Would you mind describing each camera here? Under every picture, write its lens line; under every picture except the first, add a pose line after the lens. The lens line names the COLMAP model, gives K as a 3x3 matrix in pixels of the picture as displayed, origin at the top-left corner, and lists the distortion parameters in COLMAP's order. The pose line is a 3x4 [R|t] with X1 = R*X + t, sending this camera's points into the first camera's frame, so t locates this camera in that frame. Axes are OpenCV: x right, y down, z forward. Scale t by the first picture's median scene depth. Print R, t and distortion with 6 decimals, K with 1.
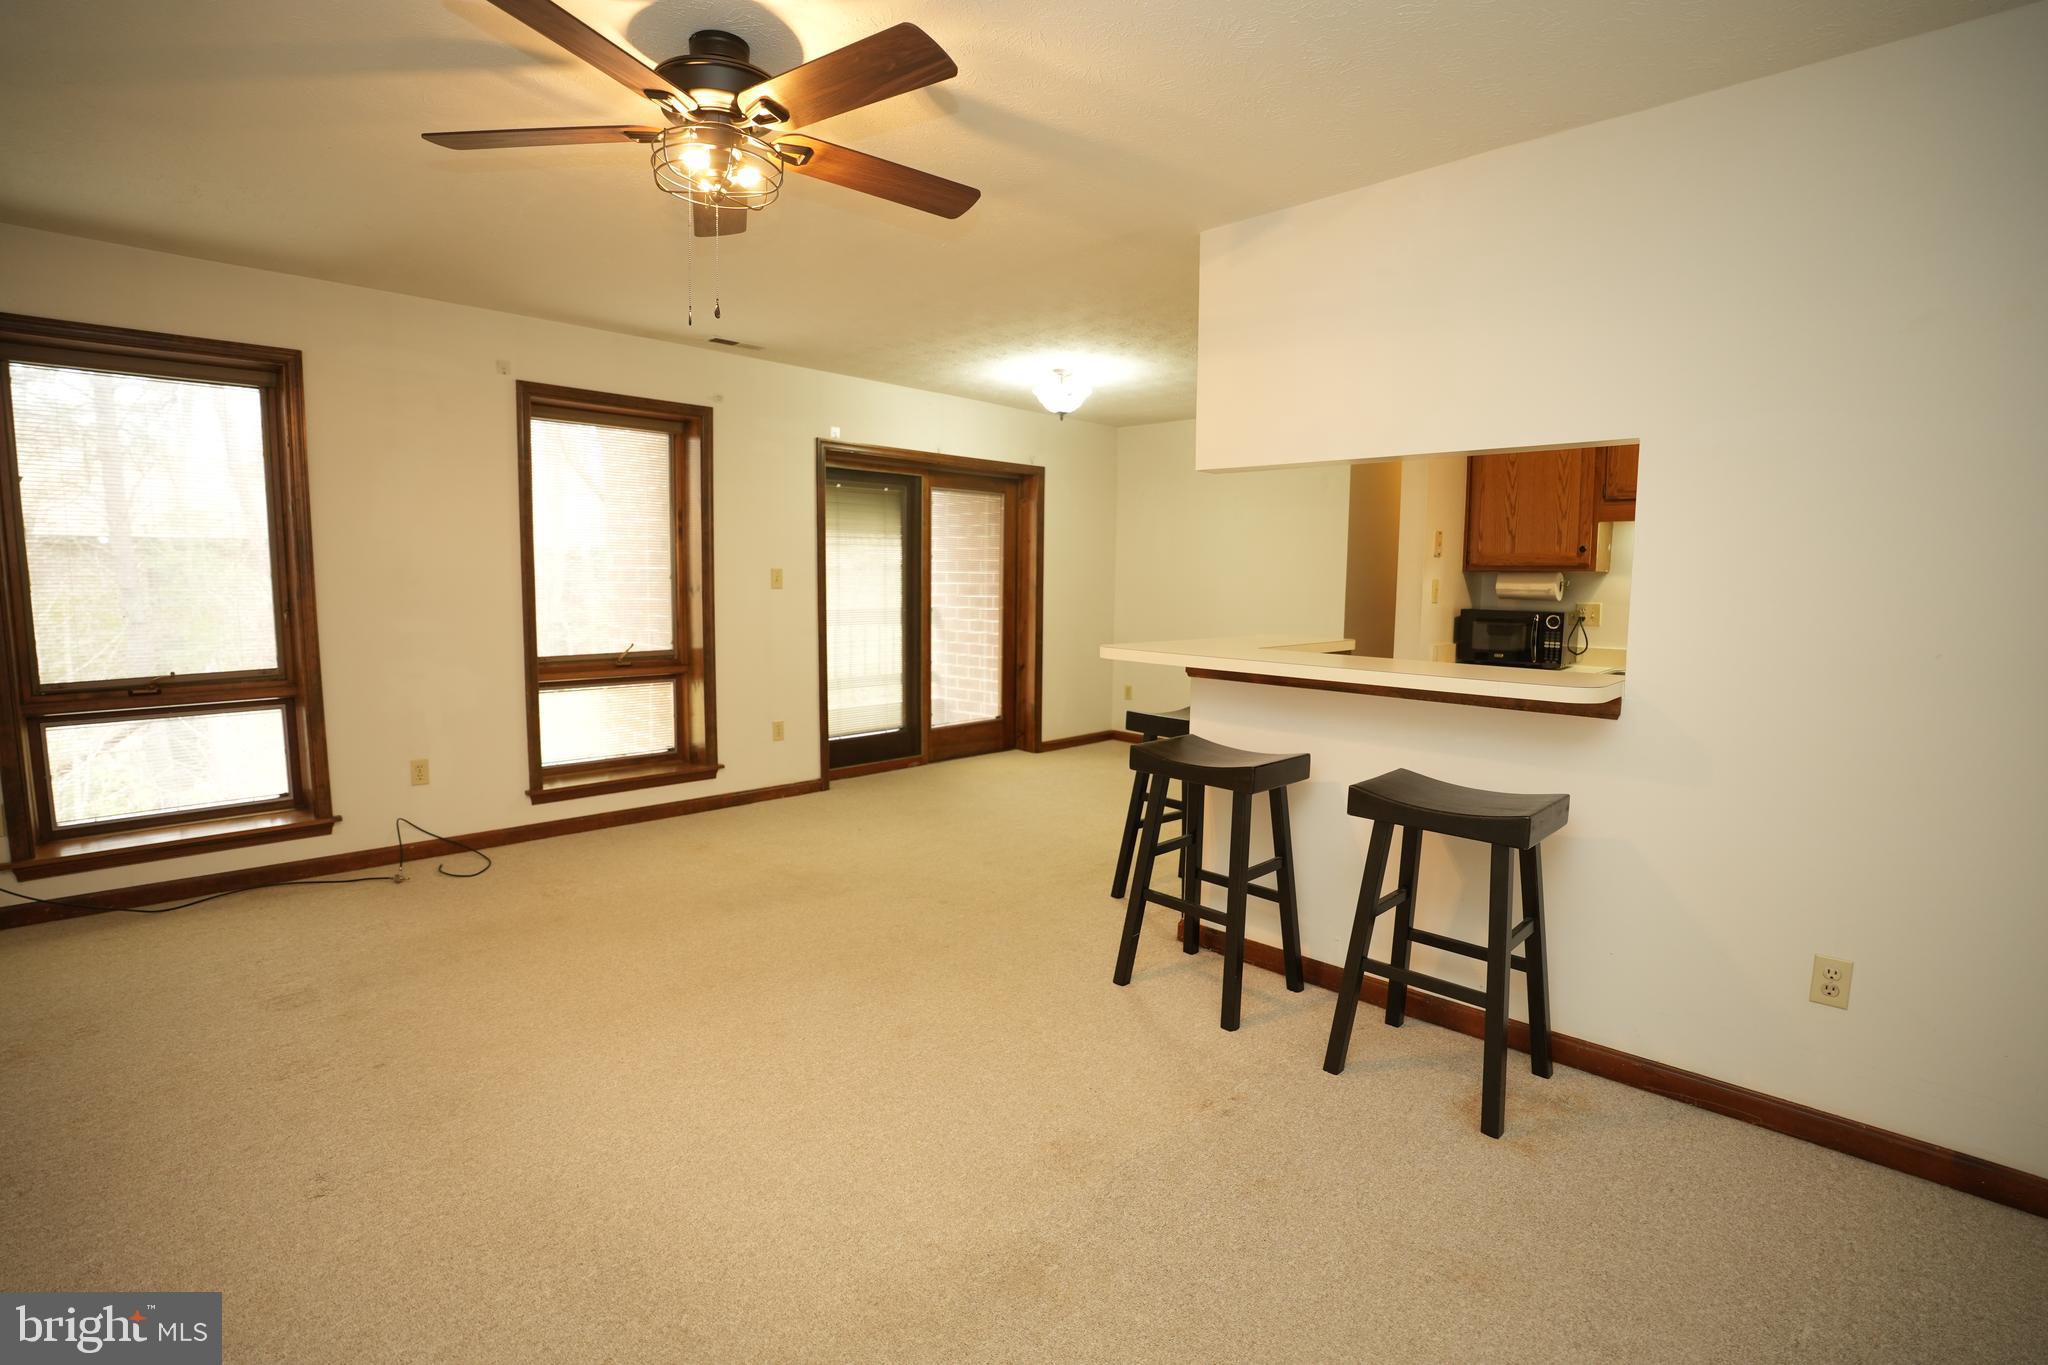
lens RADIAL K [[937.6, 0, 1020.6], [0, 937.6, 678.1], [0, 0, 1]] dist [-0.071444, 0.018743]
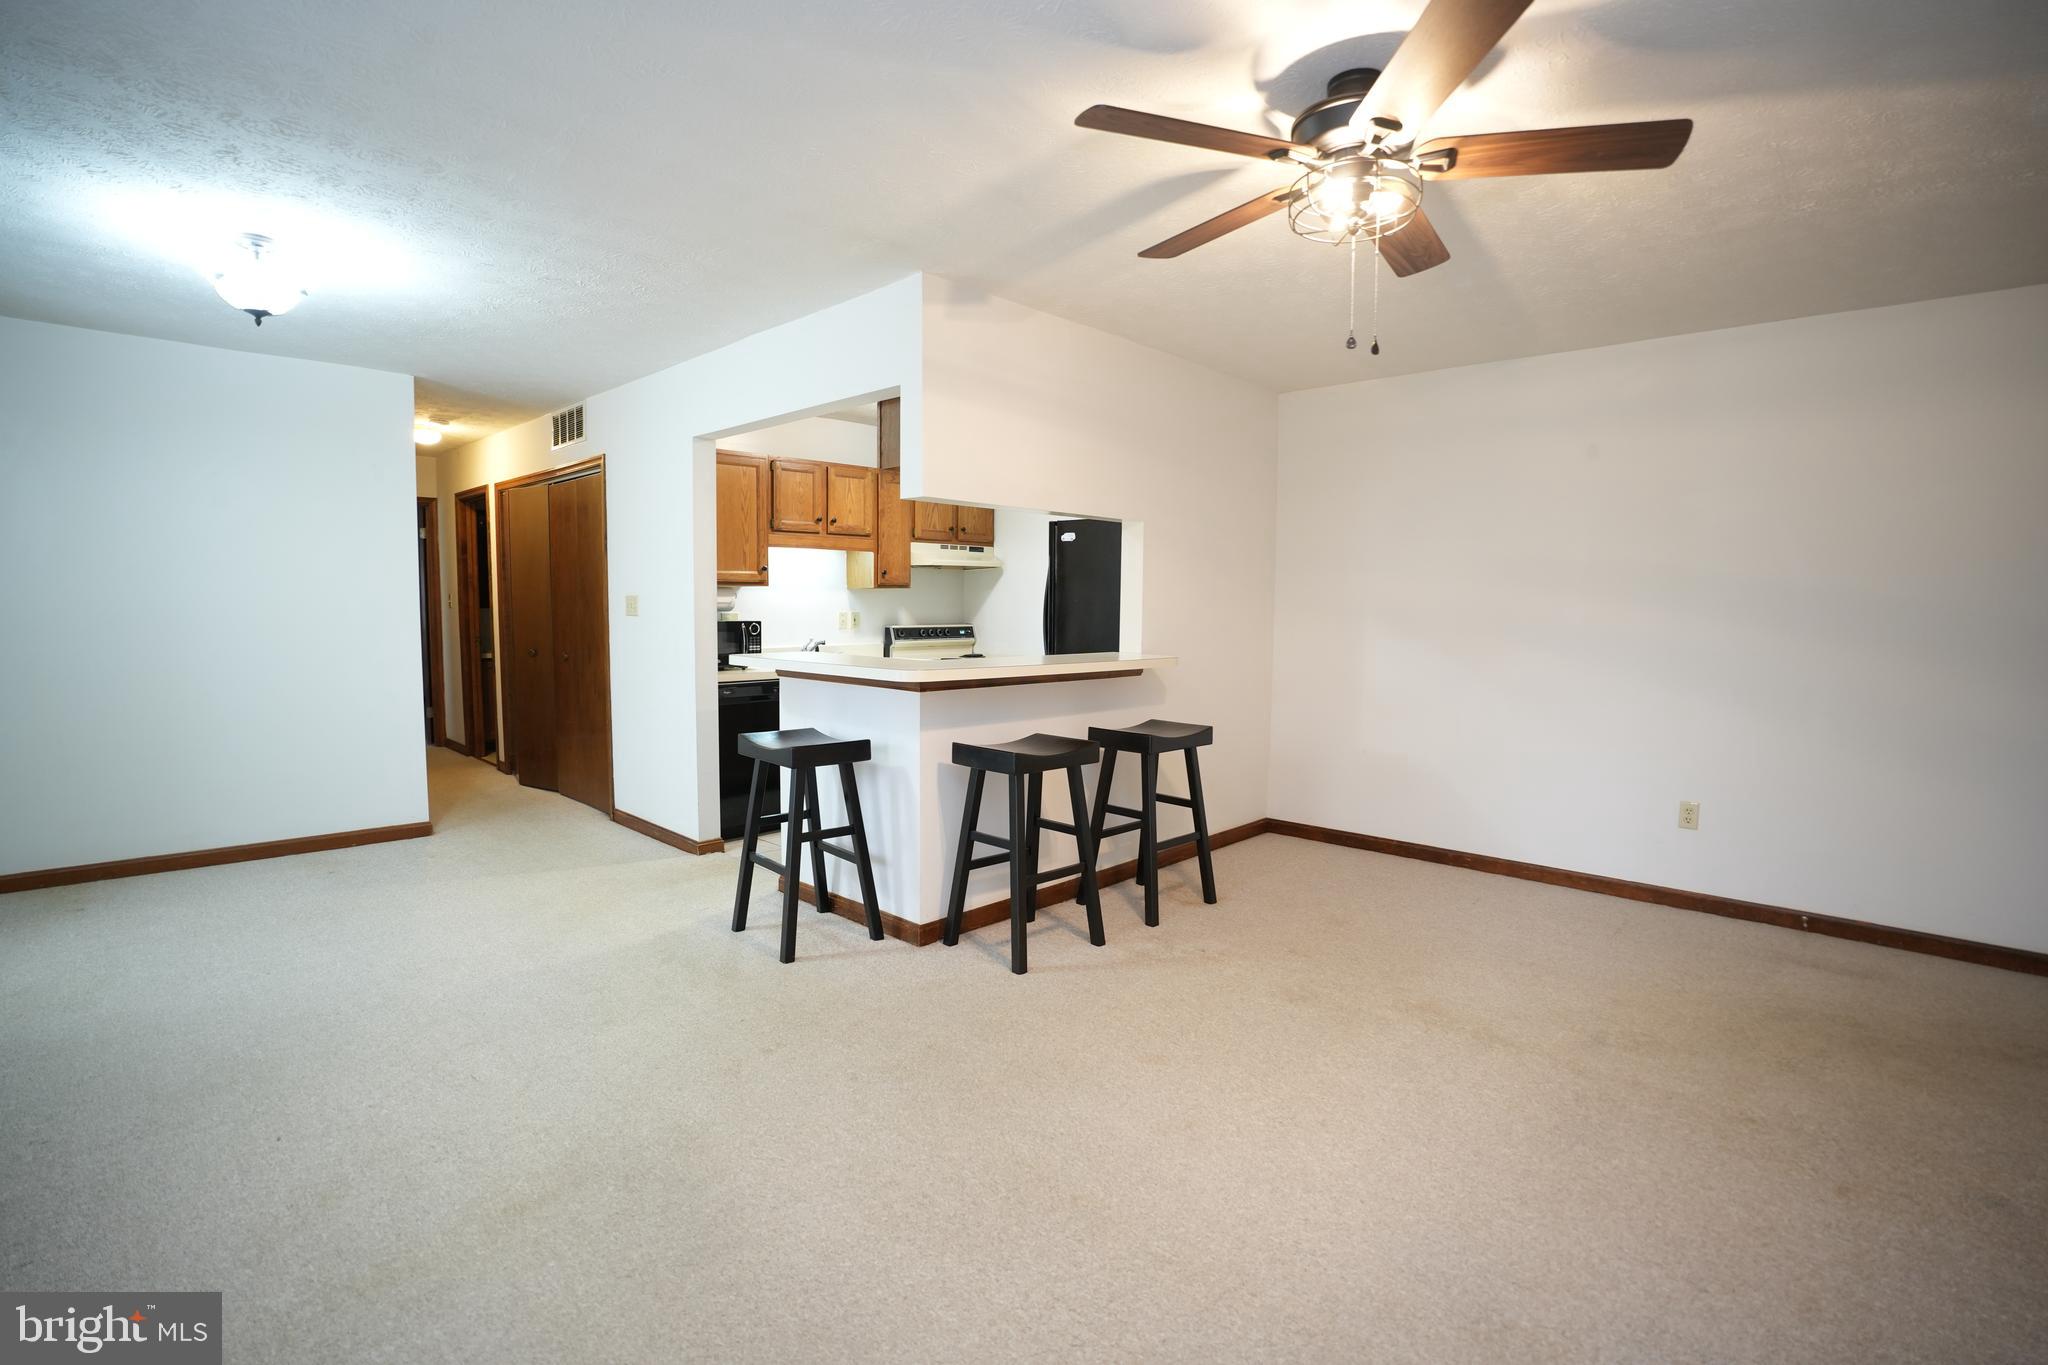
lens RADIAL K [[937.6, 0, 1020.6], [0, 937.6, 678.1], [0, 0, 1]] dist [-0.071444, 0.018743]
pose [[-0.005002, -0.091458, 0.995796, -0.442336], [0.096830, 0.991085, 0.091512, -0.051952], [-0.995288, 0.096881, 0.003899, 0.451614]]
